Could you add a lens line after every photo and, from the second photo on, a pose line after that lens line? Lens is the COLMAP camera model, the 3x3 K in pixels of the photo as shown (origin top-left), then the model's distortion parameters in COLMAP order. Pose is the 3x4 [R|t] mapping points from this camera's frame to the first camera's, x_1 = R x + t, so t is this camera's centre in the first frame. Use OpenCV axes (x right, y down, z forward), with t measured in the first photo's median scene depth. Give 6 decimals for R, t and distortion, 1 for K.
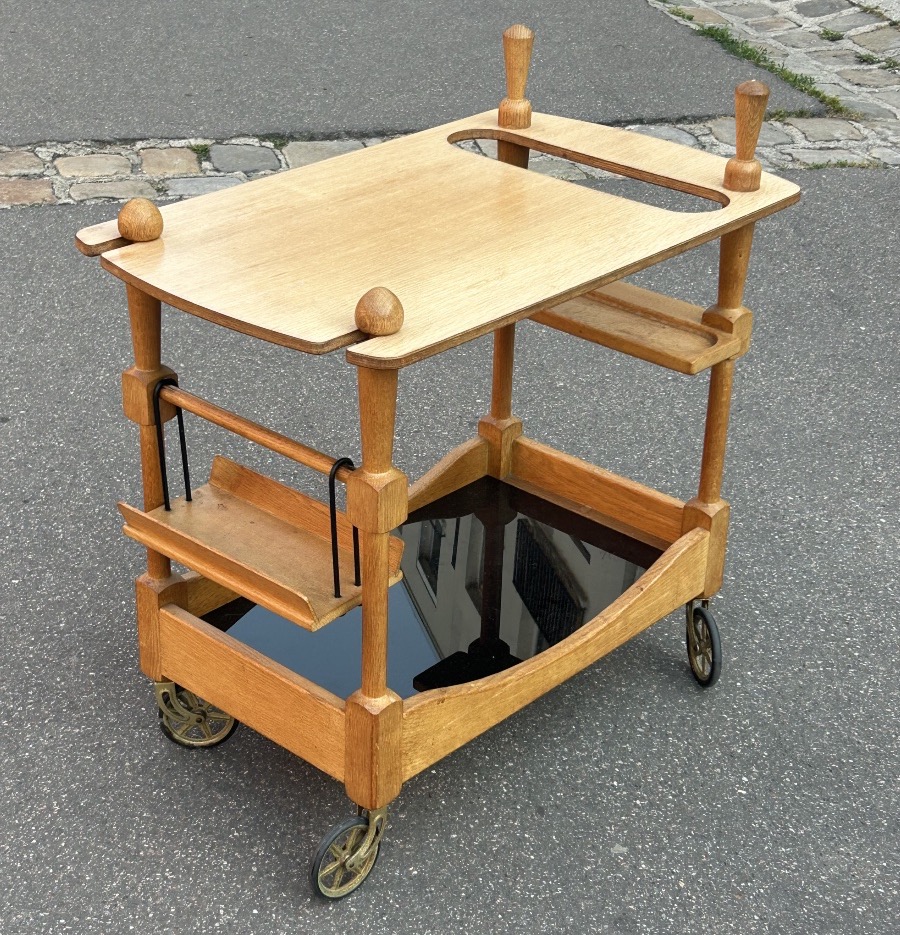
lens RADIAL K [[1847.6, 0, 450.0], [0, 1847.6, 467.5], [0, 0, 1]] dist [0.207622, -0.784935]
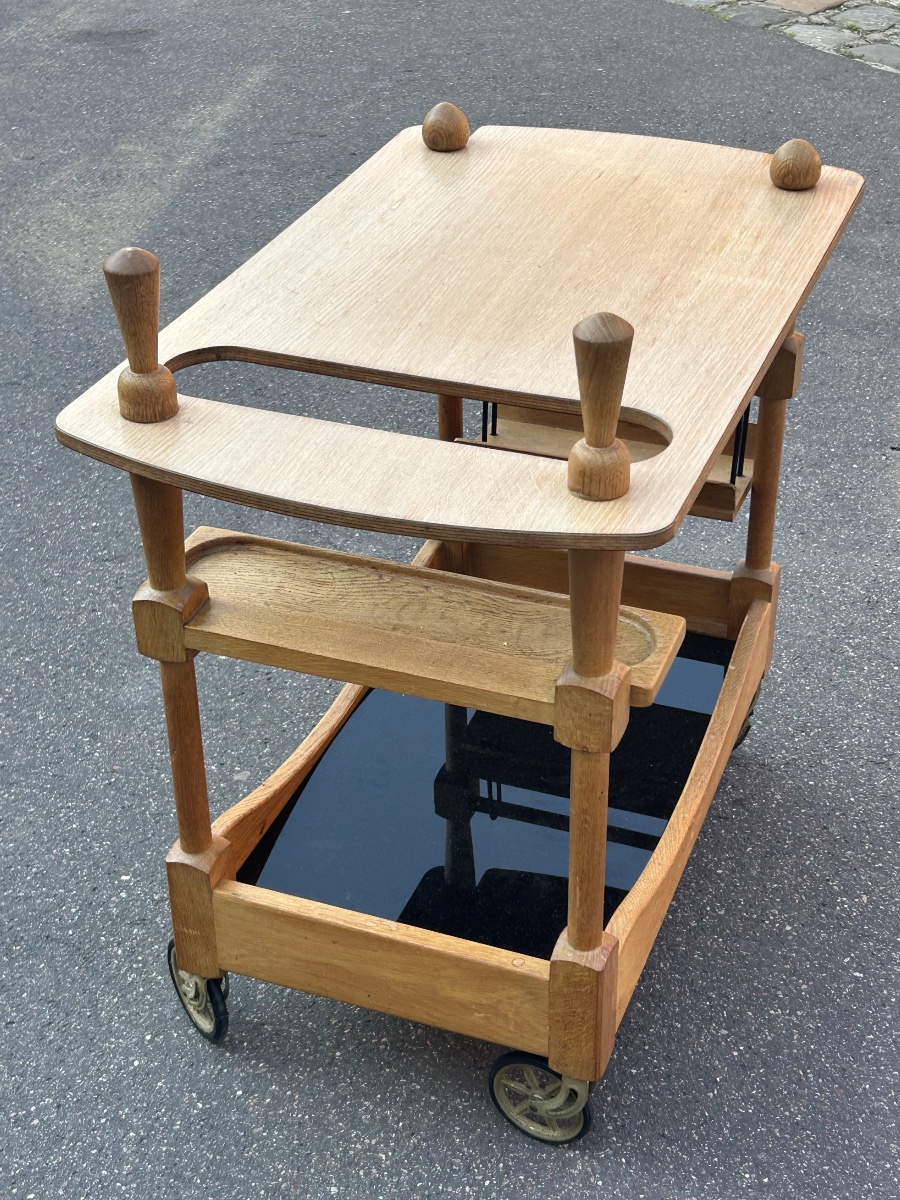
lens RADIAL K [[1840.7, 0, 450.0], [0, 1840.7, 600.0], [0, 0, 1]] dist [0.182857, -0.616893]
pose [[-0.933312, 0.180046, -0.310664, 0.245848], [-0.174349, 0.529123, 0.830440, -0.601904], [0.313897, 0.829224, -0.462447, 1.263584]]
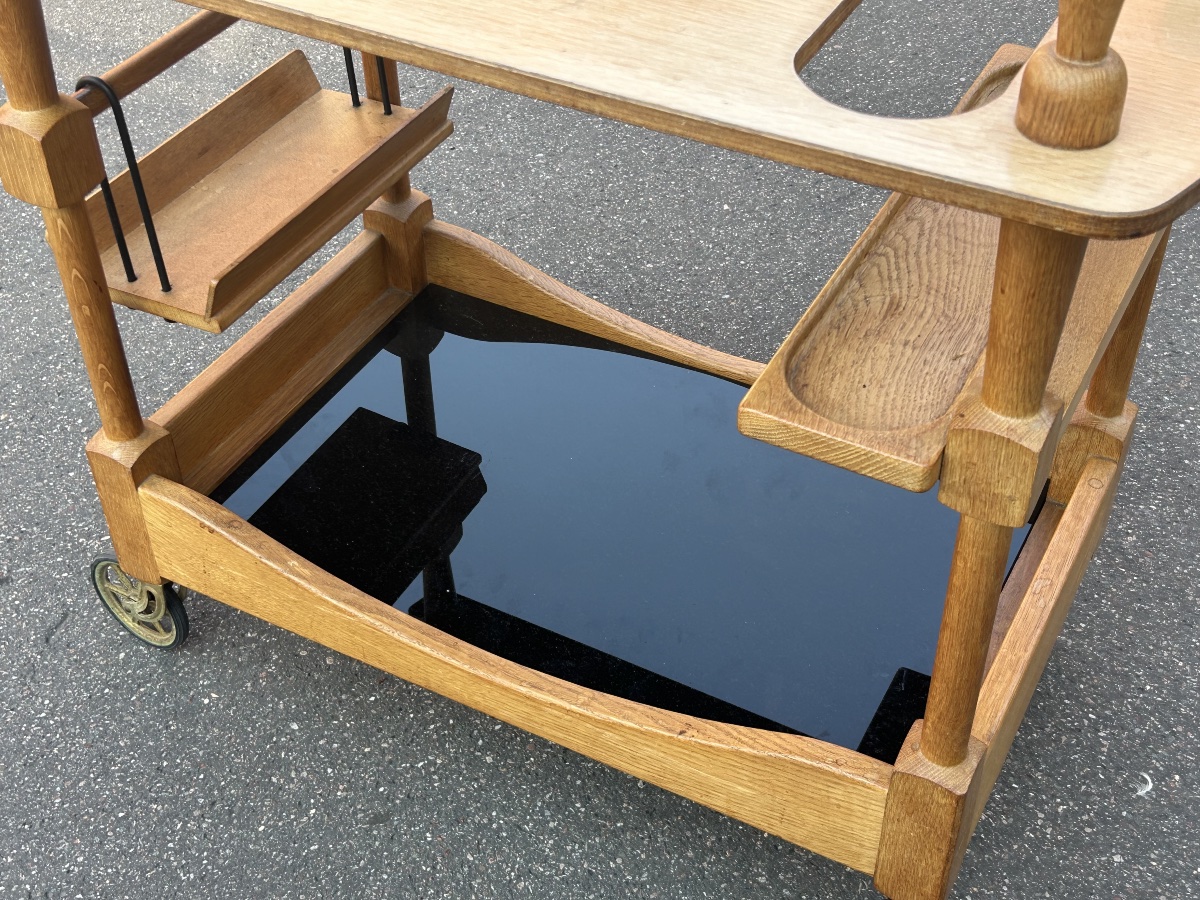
lens RADIAL K [[1636.1, 0, 607.6], [0, 1636.1, 447.4], [0, 0, 1]] dist [0.148696, -0.425605]
pose [[0.241508, 0.621106, -0.745588, 0.376287], [-0.426295, 0.758130, 0.493469, -0.204431], [0.871749, 0.198664, 0.447869, 0.729660]]
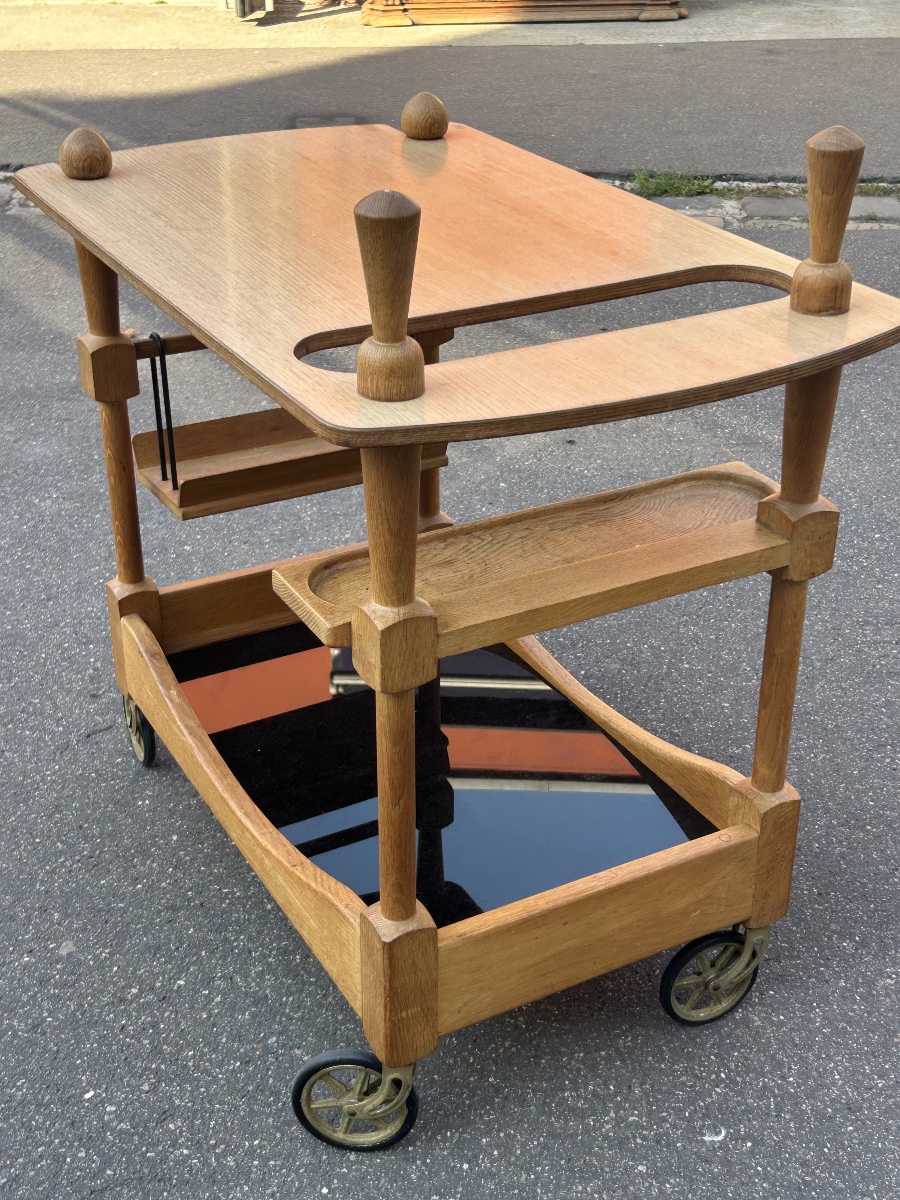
lens RADIAL K [[1636.1, 0, 451.4], [0, 1636.1, 609.9], [0, 0, 1]] dist [0.148696, -0.425605]
pose [[-0.333919, 0.422798, -0.842460, 0.532051], [-0.438912, 0.721213, 0.535917, -0.337955], [0.834179, 0.548719, -0.055256, 0.989069]]
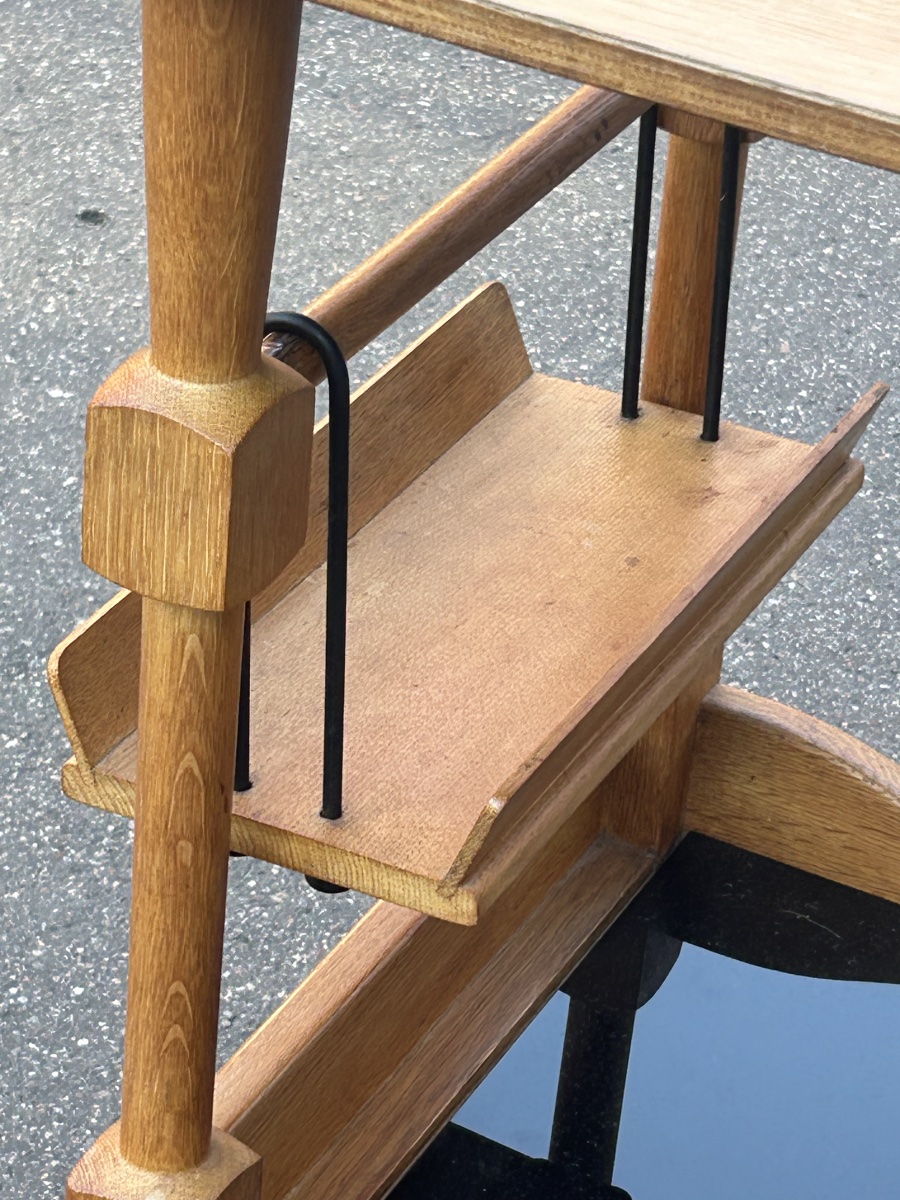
lens RADIAL K [[3846.7, 0, 450.0], [0, 3846.7, 600.0], [0, 0, 1]] dist [0.159430, 1.117726]
pose [[0.259074, 0.505829, -0.822811, 0.338203], [-0.500317, 0.798977, 0.333645, -0.133563], [0.826174, 0.325228, 0.460069, 0.610010]]
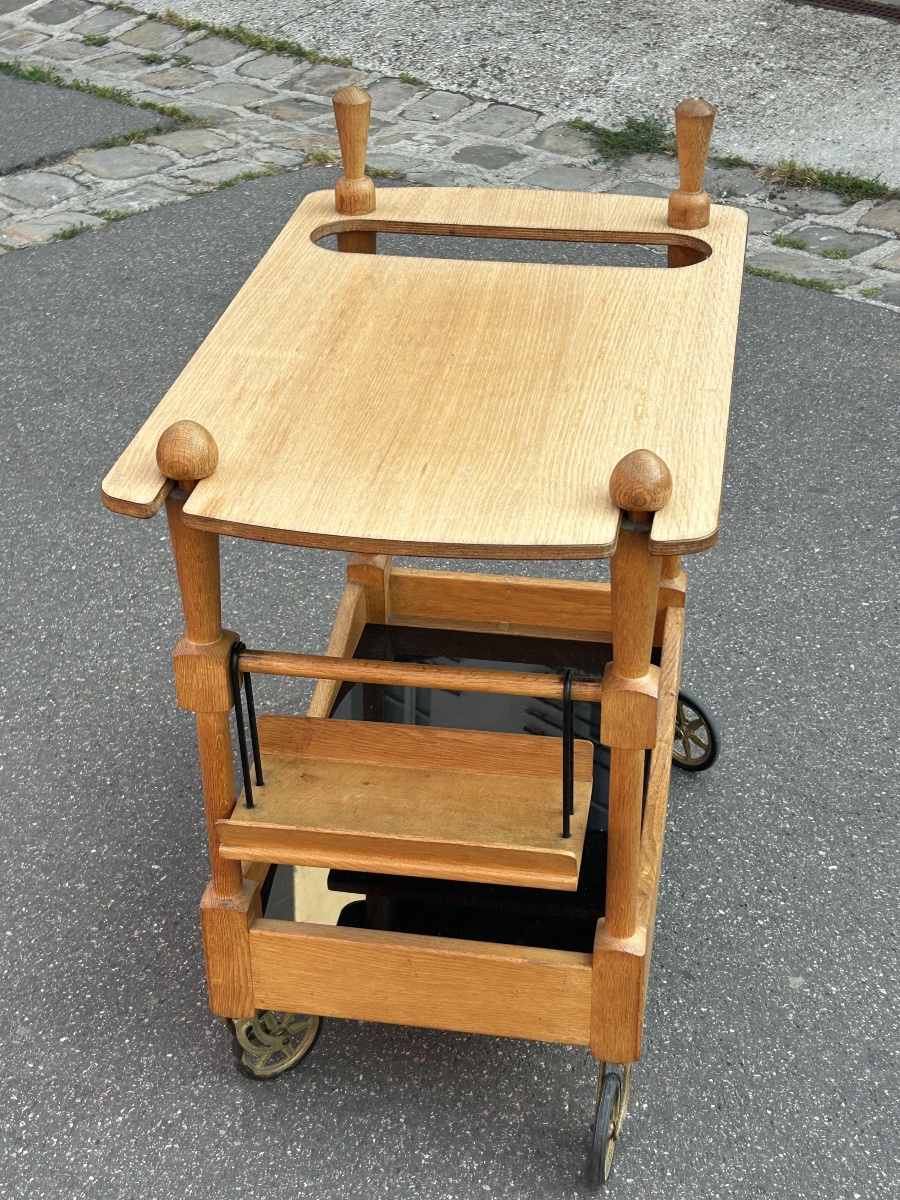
lens RADIAL K [[1855.3, 0, 456.5], [0, 1855.3, 594.5], [0, 0, 1]] dist [0.151036, -0.479590]
pose [[0.842081, -0.307234, 0.443292, -0.345568], [0.274625, 0.951617, 0.137861, -0.124561], [-0.464200, 0.005649, 0.885713, 0.254182]]
